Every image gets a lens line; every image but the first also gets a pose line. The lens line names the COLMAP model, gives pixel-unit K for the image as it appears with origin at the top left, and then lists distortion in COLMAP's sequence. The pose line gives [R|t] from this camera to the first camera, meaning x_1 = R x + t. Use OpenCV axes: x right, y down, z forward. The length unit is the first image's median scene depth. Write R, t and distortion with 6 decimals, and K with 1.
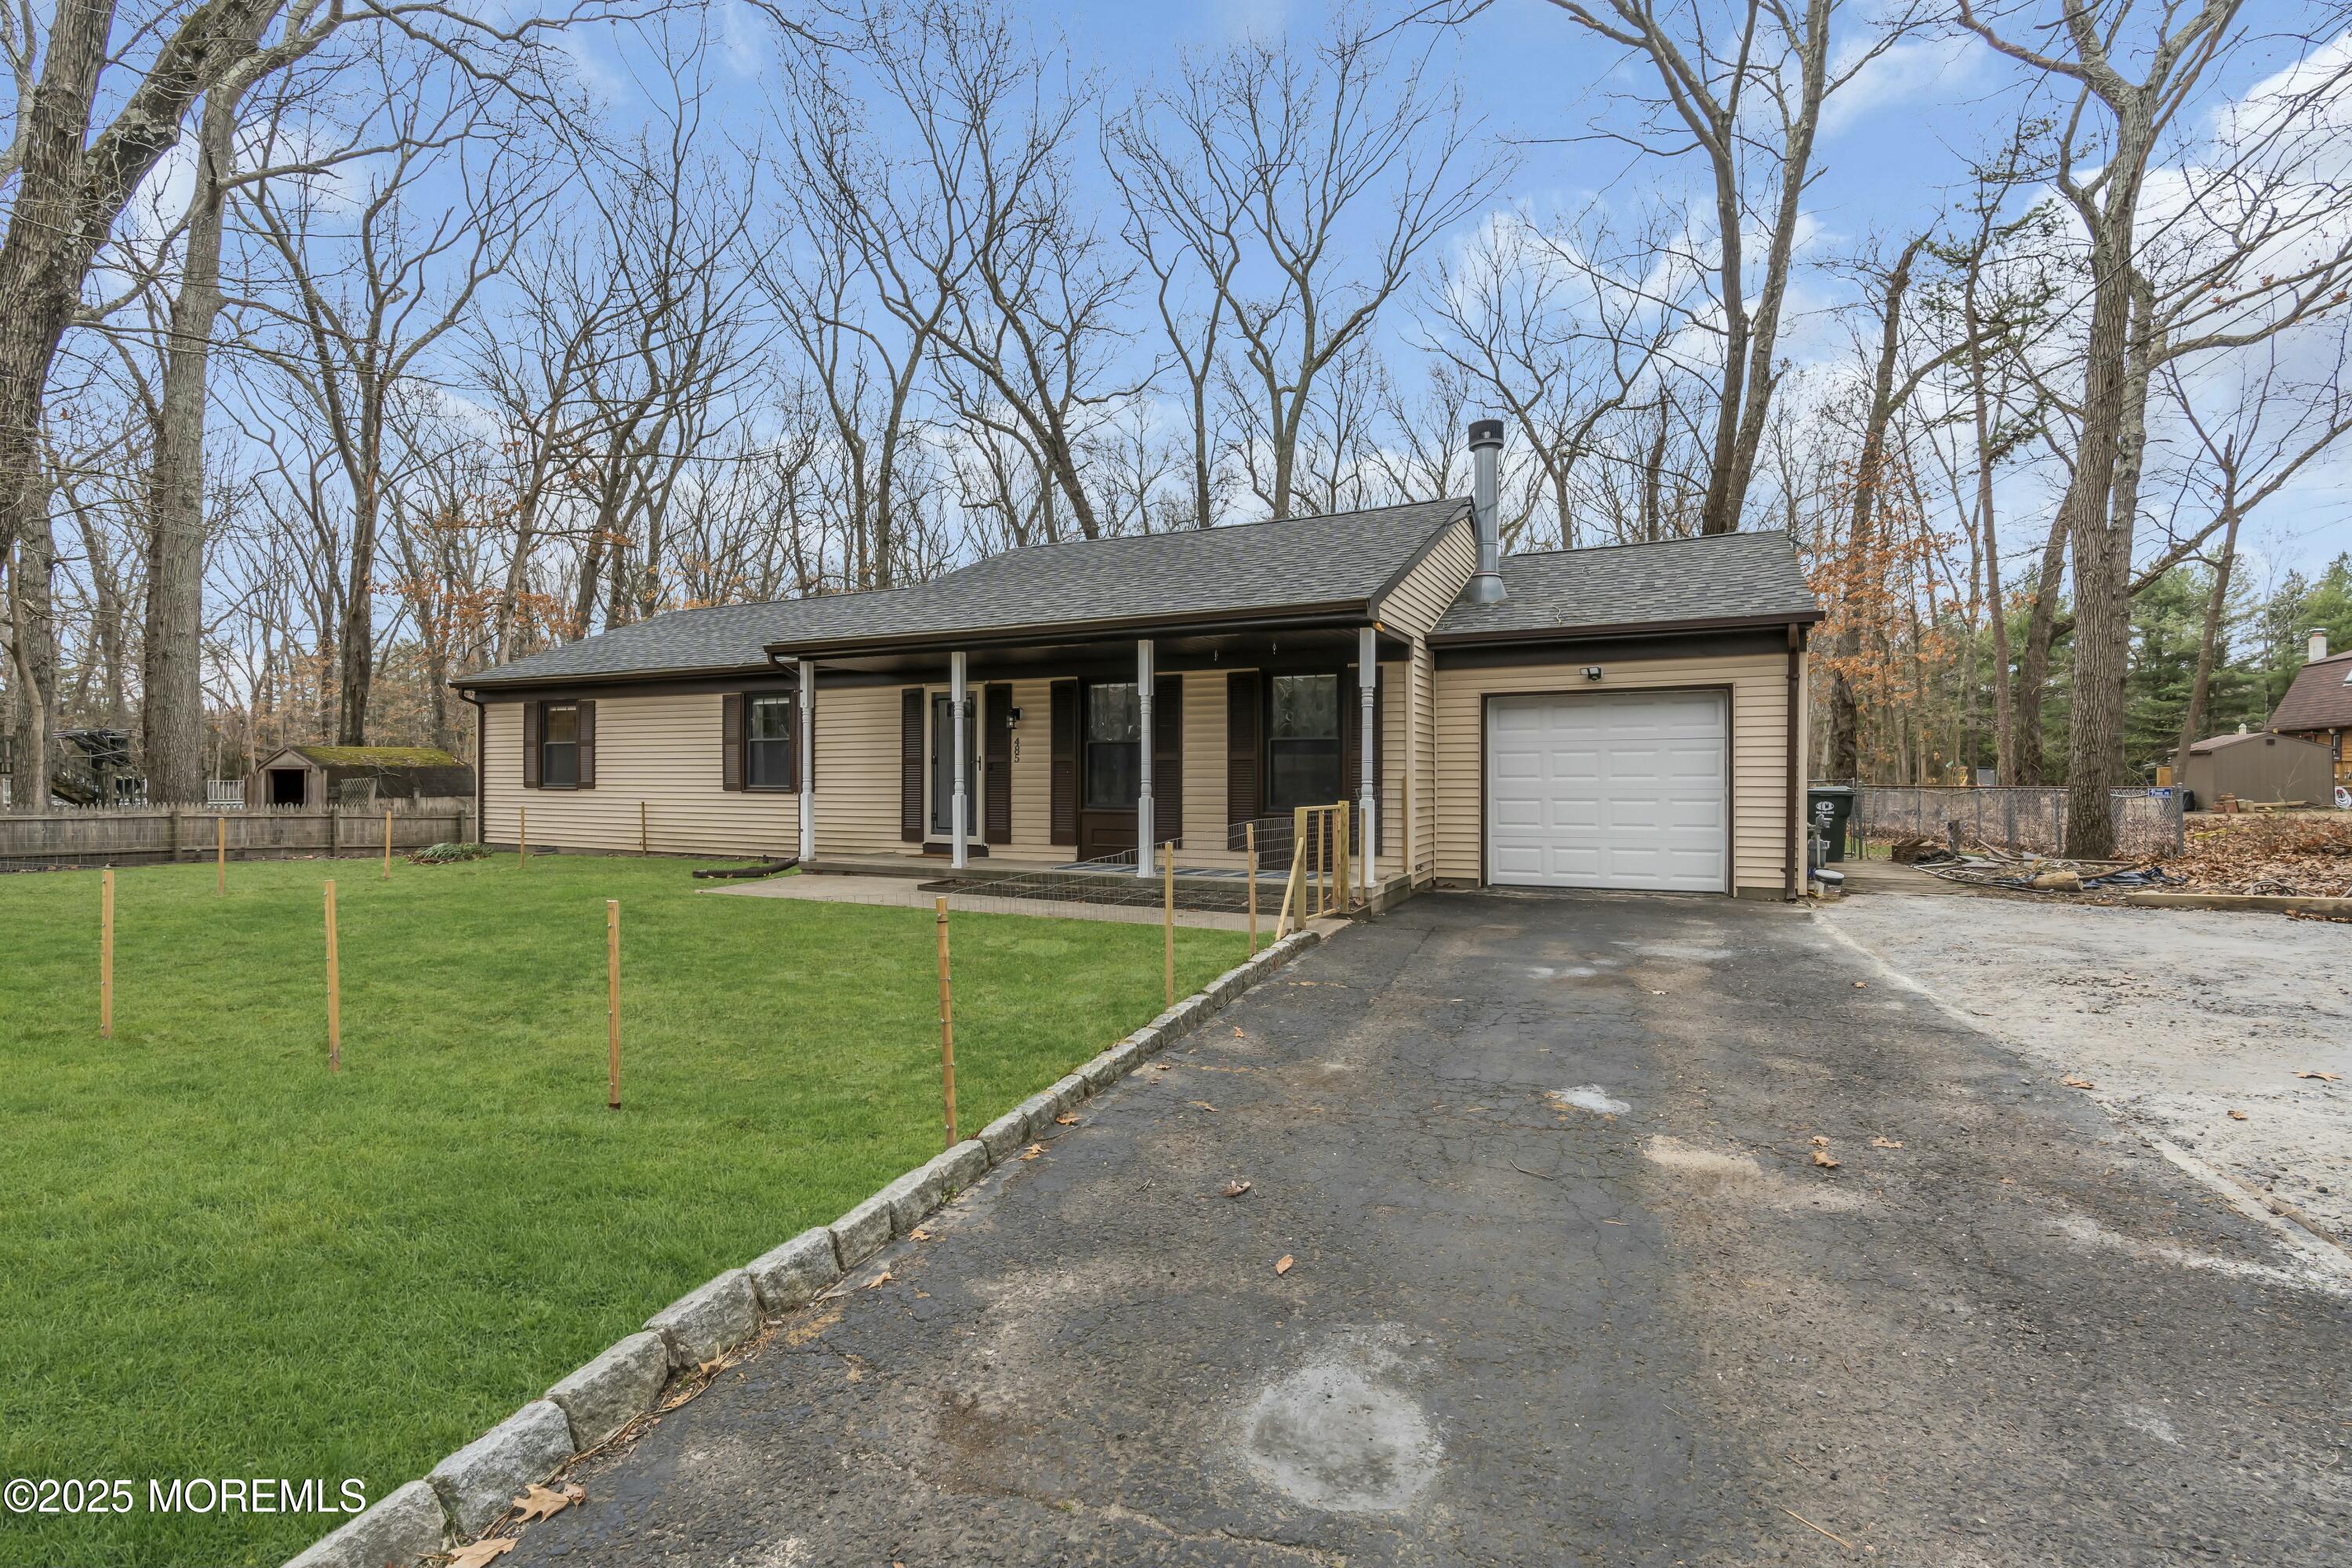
lens RADIAL K [[1038.8, 0, 1172.2], [0, 1038.8, 767.4], [0, 0, 1]] dist [-0.011284, 0.006196]
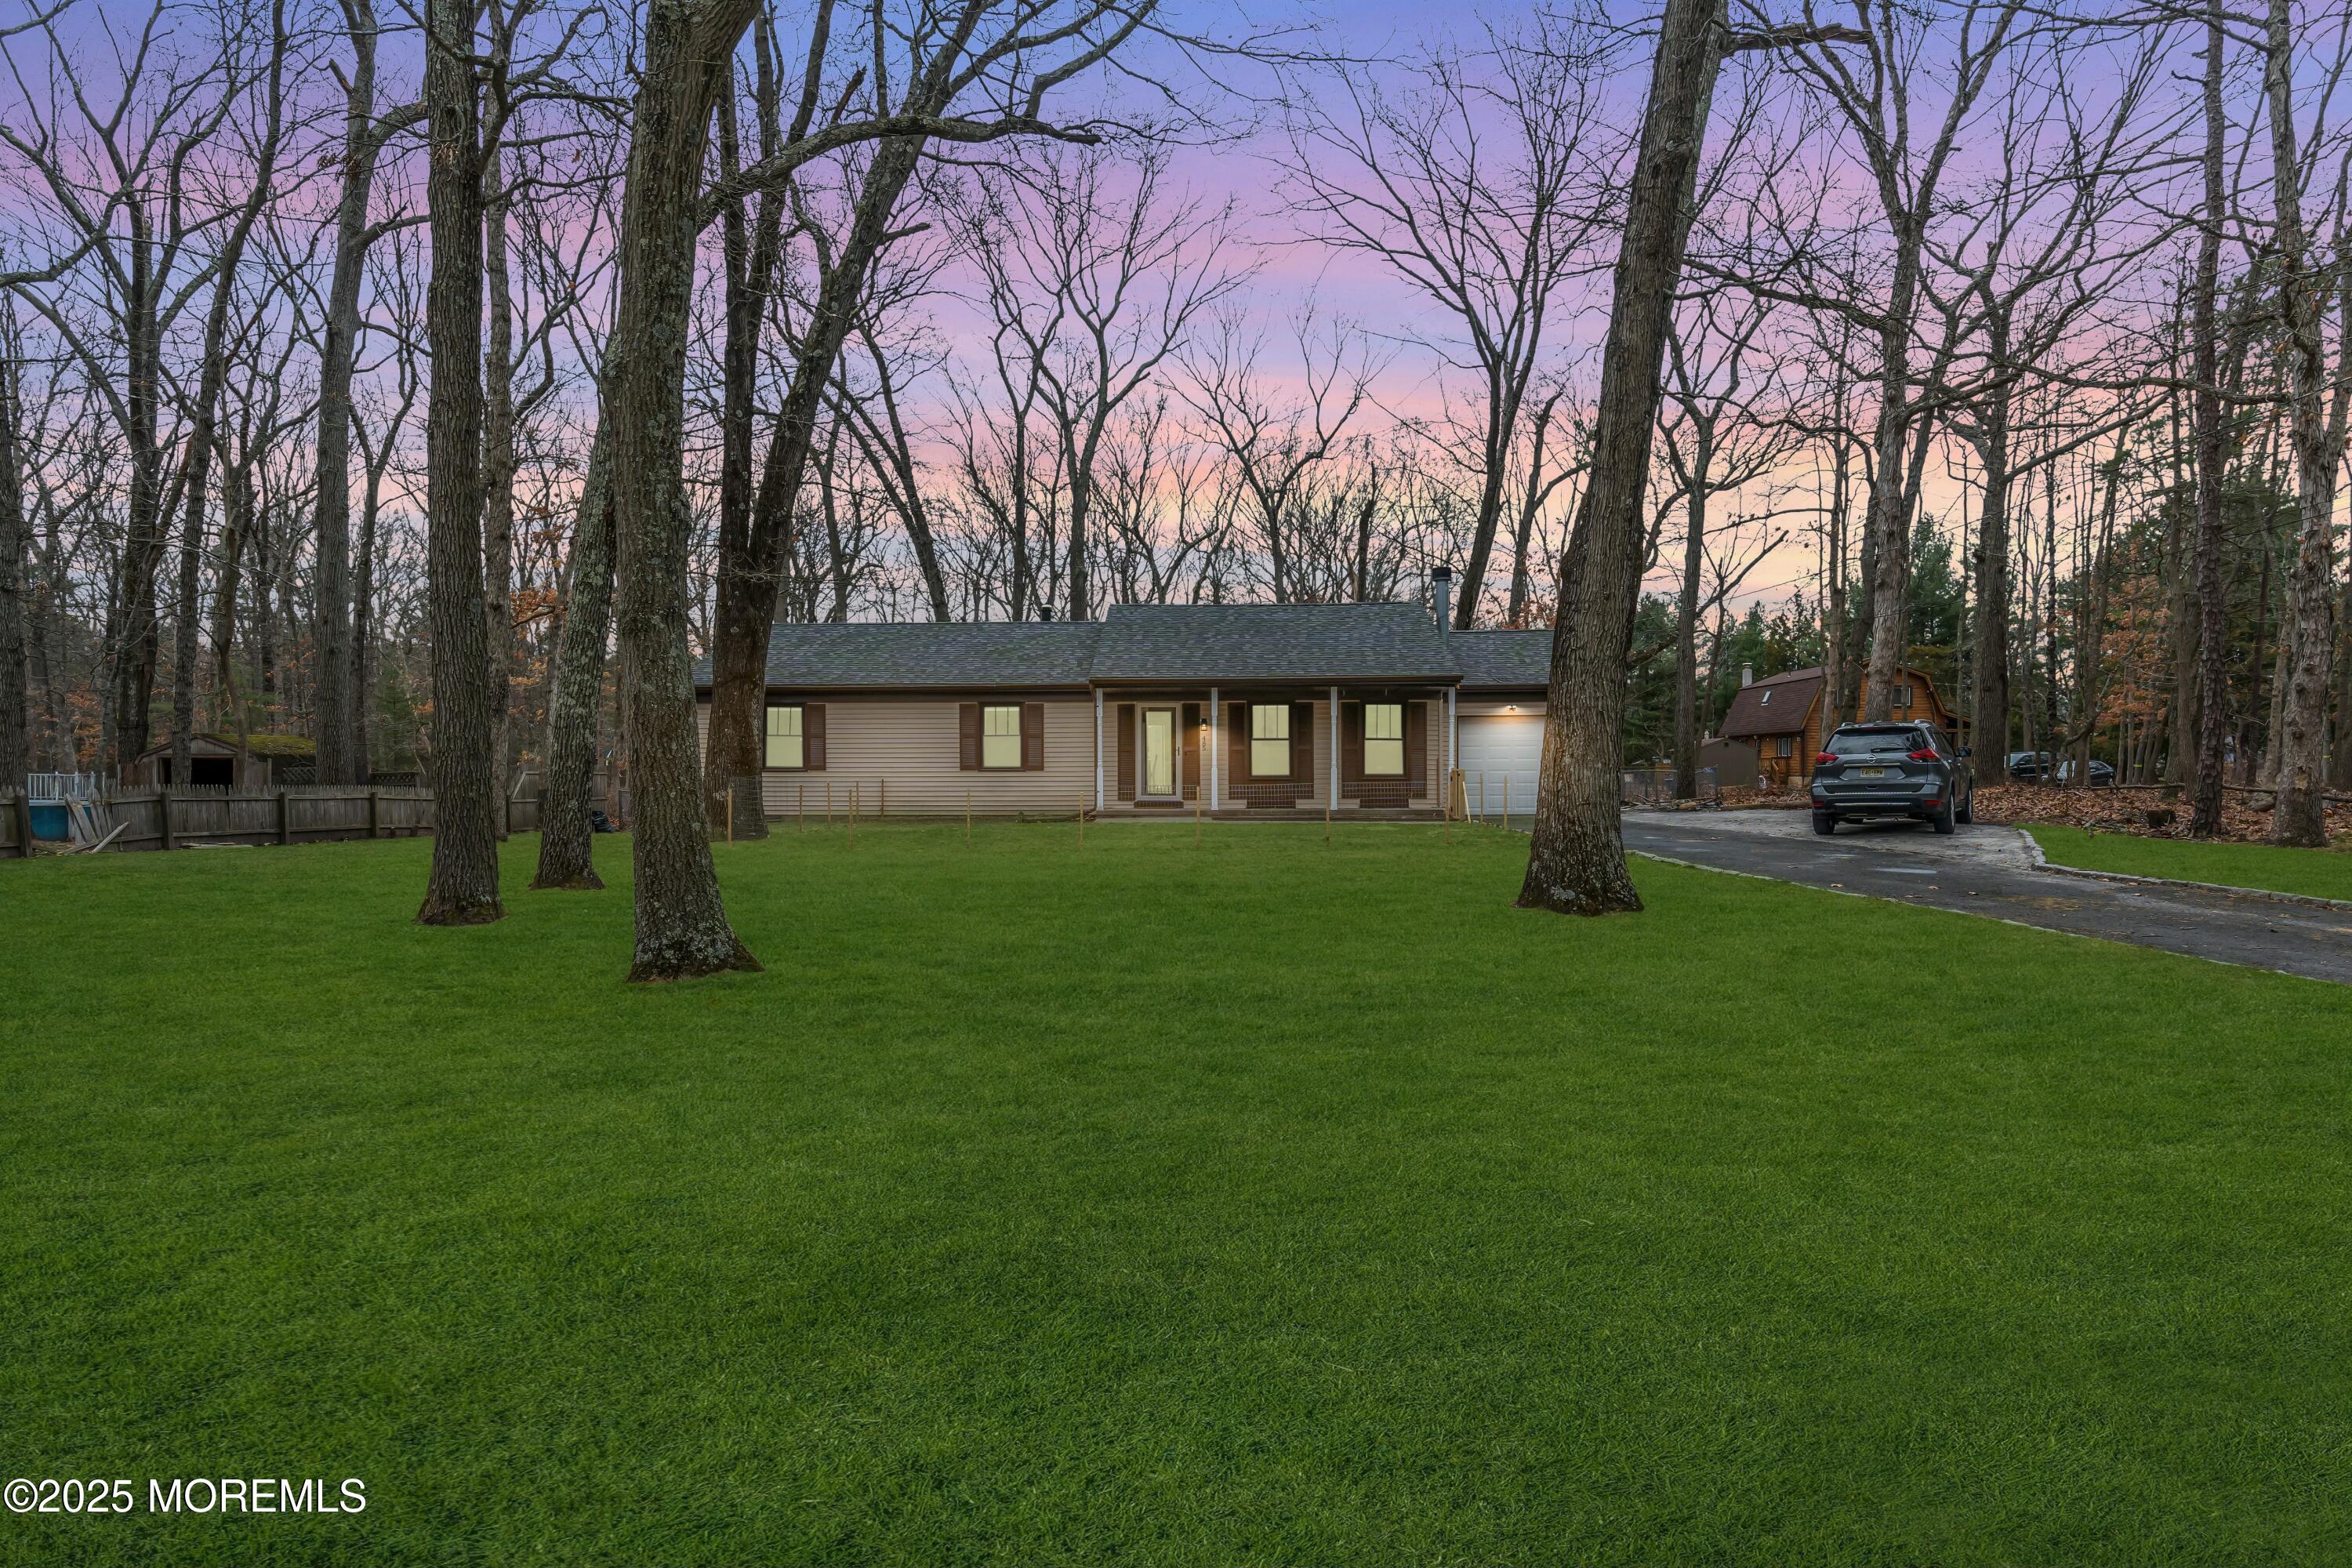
lens RADIAL K [[1242.6, 0, 1173.3], [0, 1242.6, 771.9], [0, 0, 1]] dist [-0.004513, 0.009592]
pose [[0.915274, -0.002067, 0.402826, -0.854245], [0.000704, 0.999994, 0.003532, 0.018687], [-0.402831, -0.002949, 0.915270, -0.686312]]
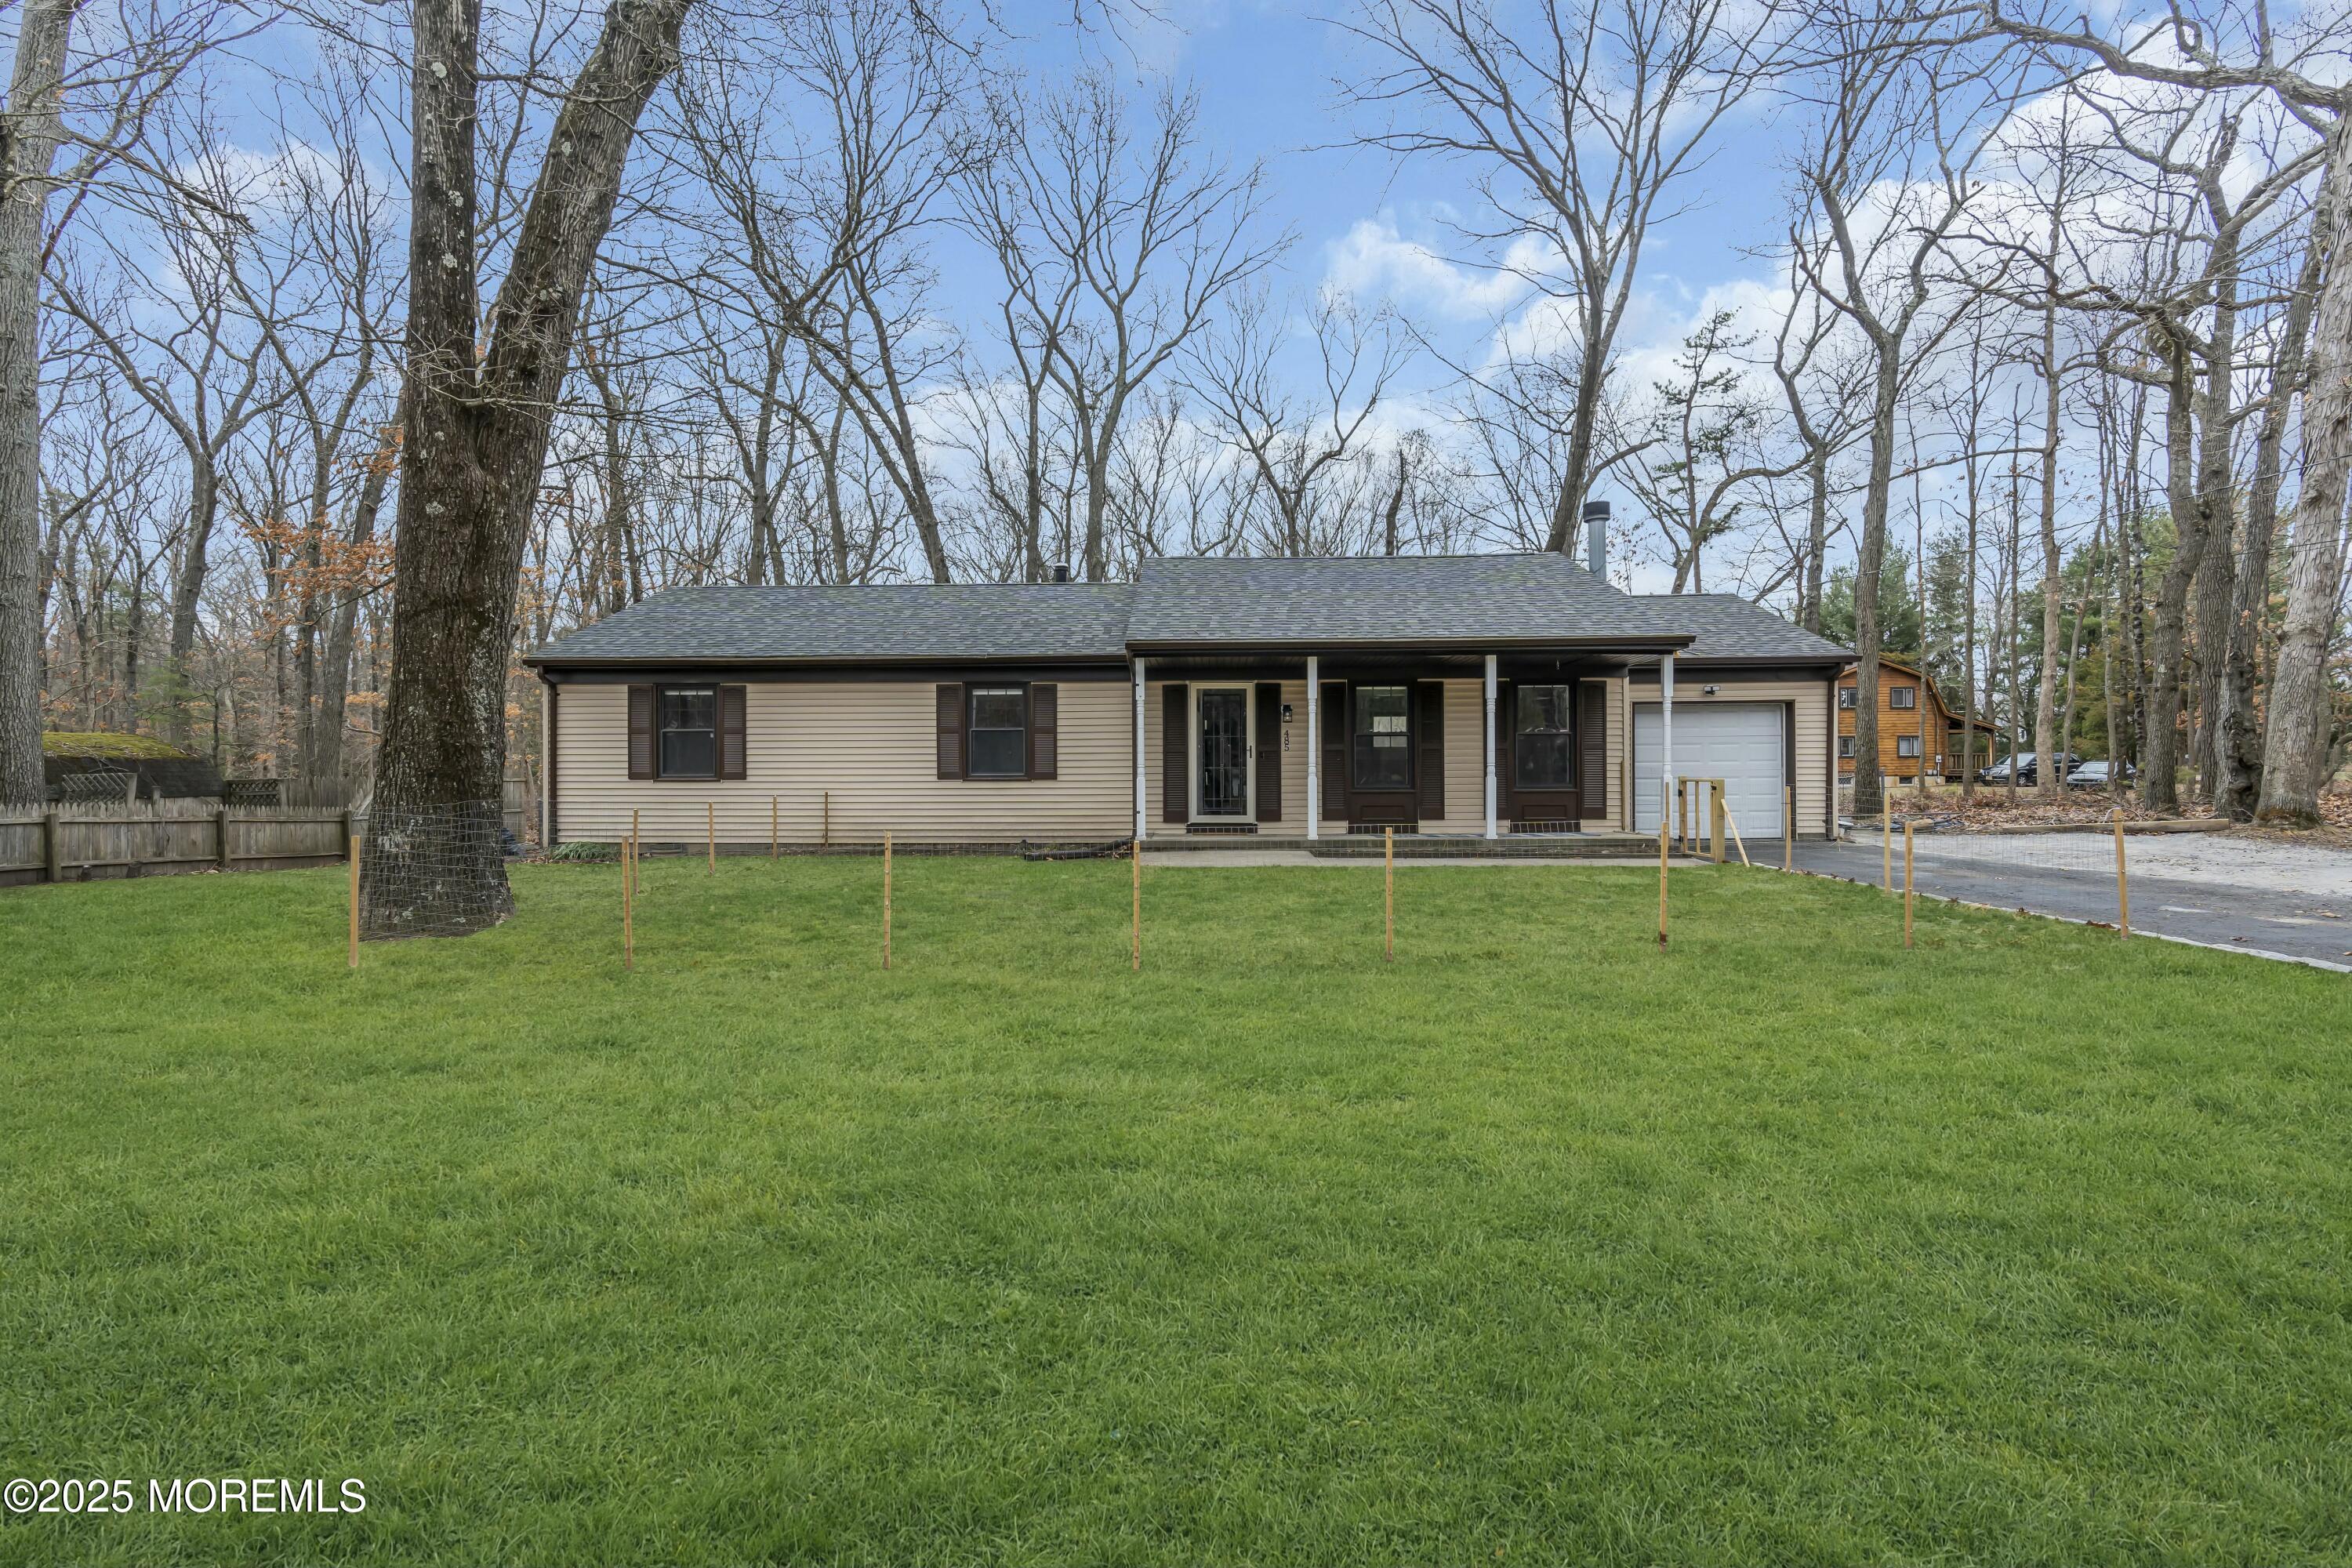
lens RADIAL K [[1038.8, 0, 1172.2], [0, 1038.8, 767.4], [0, 0, 1]] dist [-0.011284, 0.006196]
pose [[0.913922, -0.001464, 0.405887, -0.633552], [0.001161, 0.999999, 0.000992, 0.010351], [-0.405887, -0.000435, 0.913923, -0.011703]]
